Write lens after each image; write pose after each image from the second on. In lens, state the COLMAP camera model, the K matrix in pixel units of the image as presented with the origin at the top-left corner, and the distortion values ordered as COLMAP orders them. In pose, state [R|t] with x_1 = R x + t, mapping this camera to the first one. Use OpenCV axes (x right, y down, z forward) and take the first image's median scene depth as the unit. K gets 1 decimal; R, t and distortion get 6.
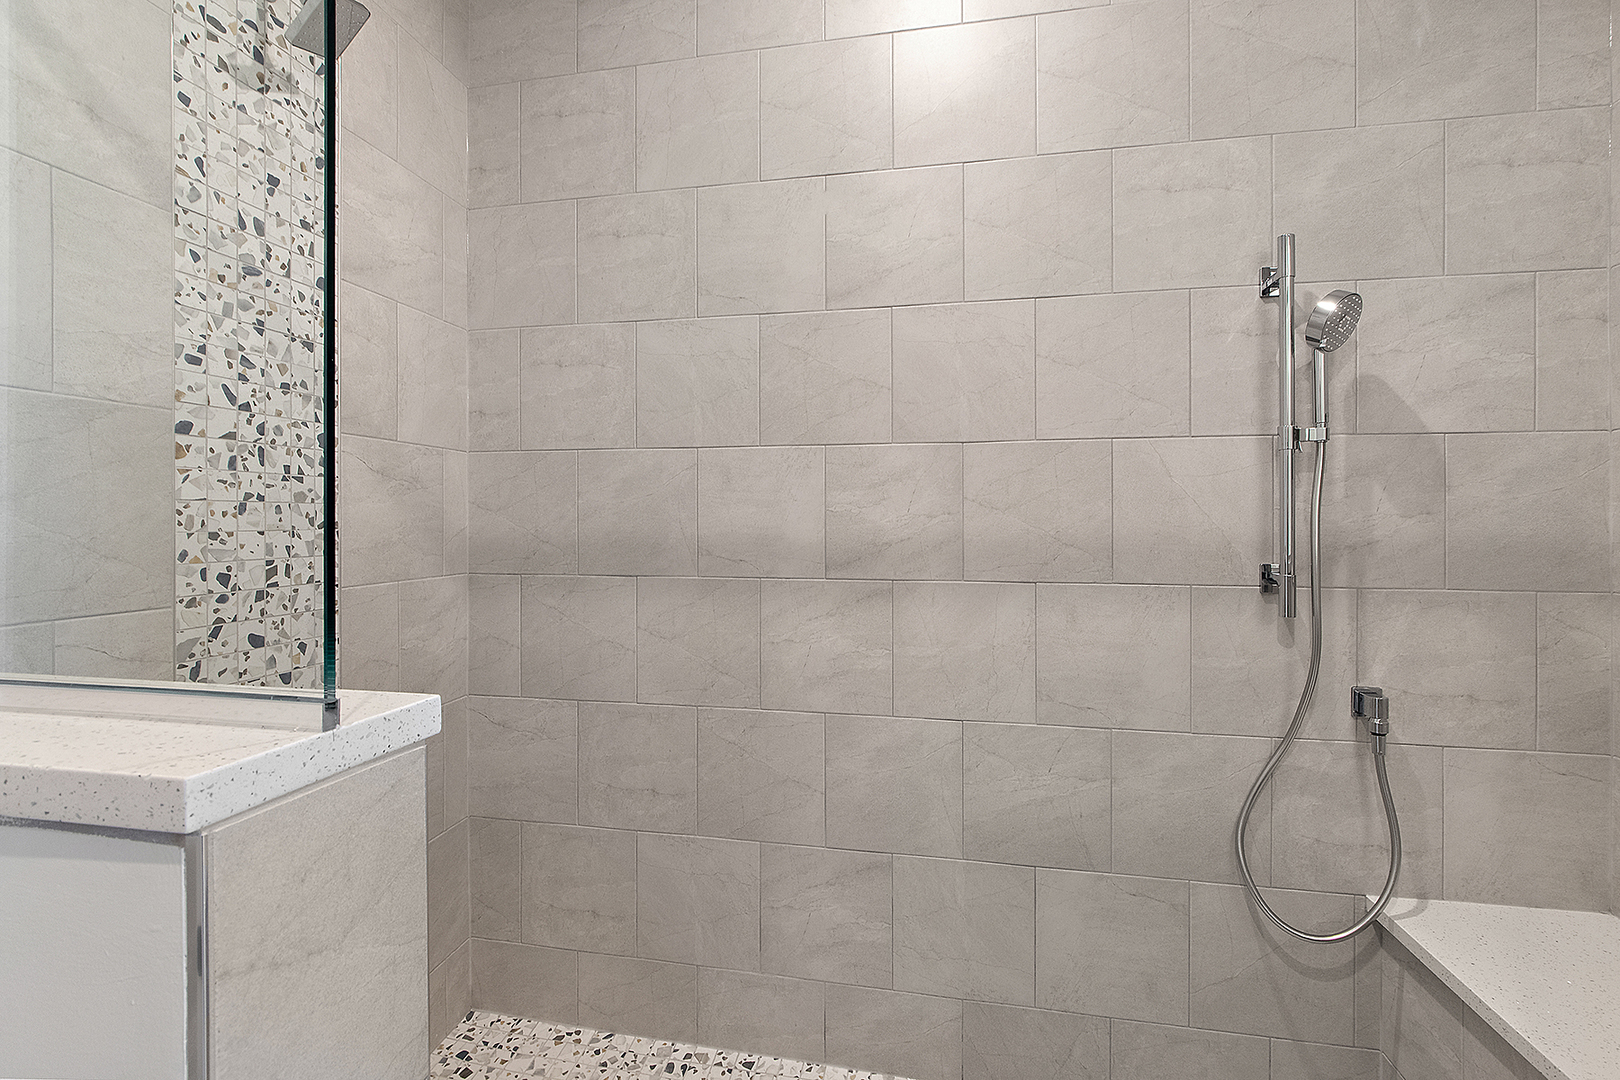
lens RADIAL K [[735.6, 0, 813.5], [0, 735.6, 521.6], [0, 0, 1]] dist [-0.001884, -0.001019]
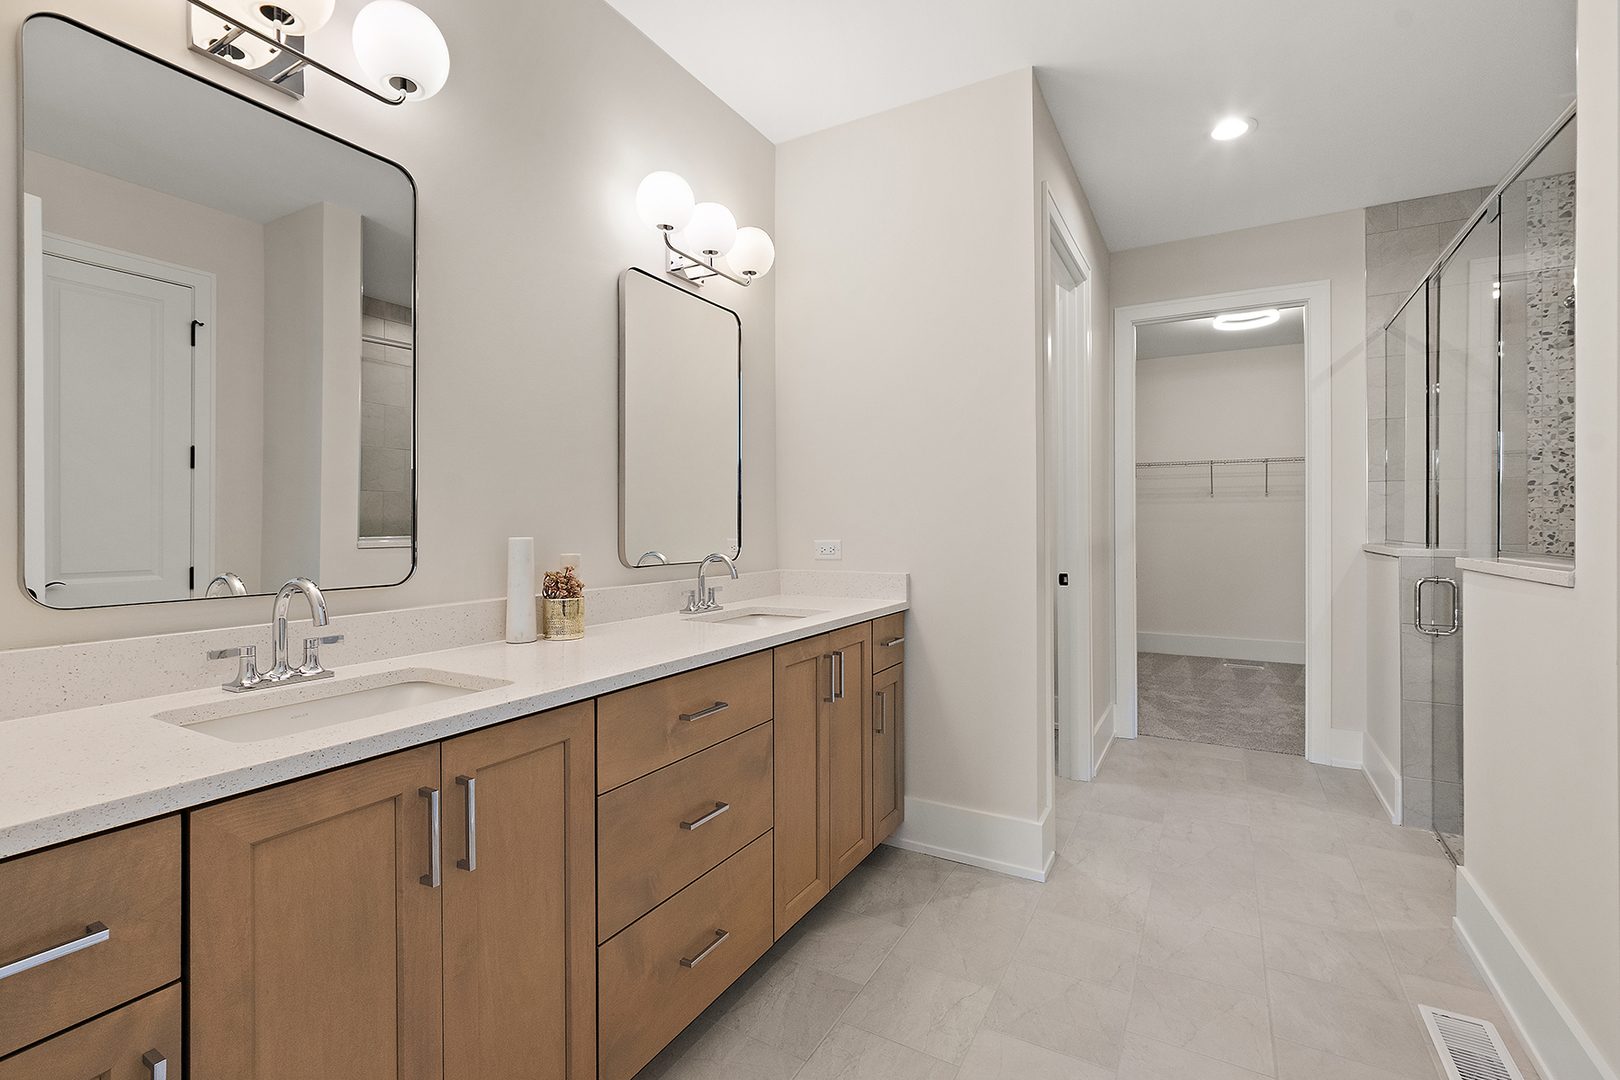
lens RADIAL K [[735.6, 0, 813.5], [0, 735.6, 521.6], [0, 0, 1]] dist [-0.001884, -0.001019]
pose [[-0.306393, -0.002354, -0.951902, 2.527072], [-0.003082, 0.999994, -0.001481, 0.034342], [0.951900, 0.002480, -0.306399, -0.736954]]
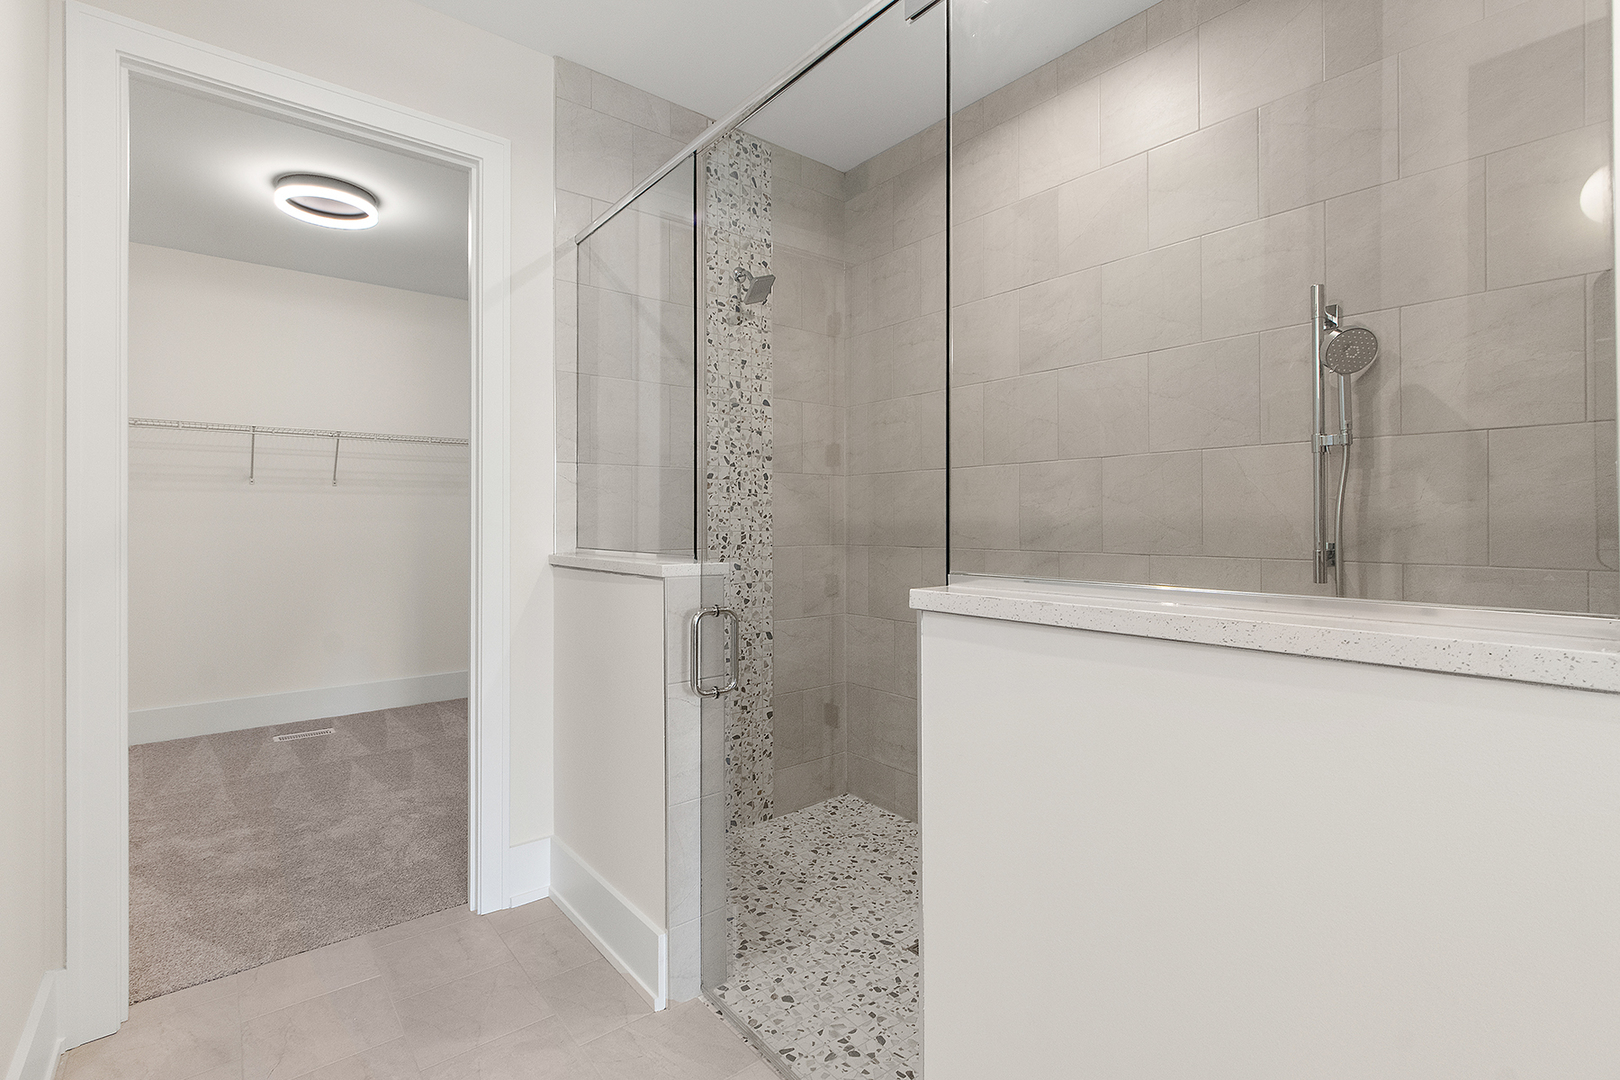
lens RADIAL K [[735.6, 0, 813.5], [0, 735.6, 521.6], [0, 0, 1]] dist [-0.001884, -0.001019]
pose [[0.773344, -0.002525, -0.633981, 0.883854], [0.000484, 0.999994, -0.003393, 0.030074], [0.633986, 0.002317, 0.773341, -0.622157]]
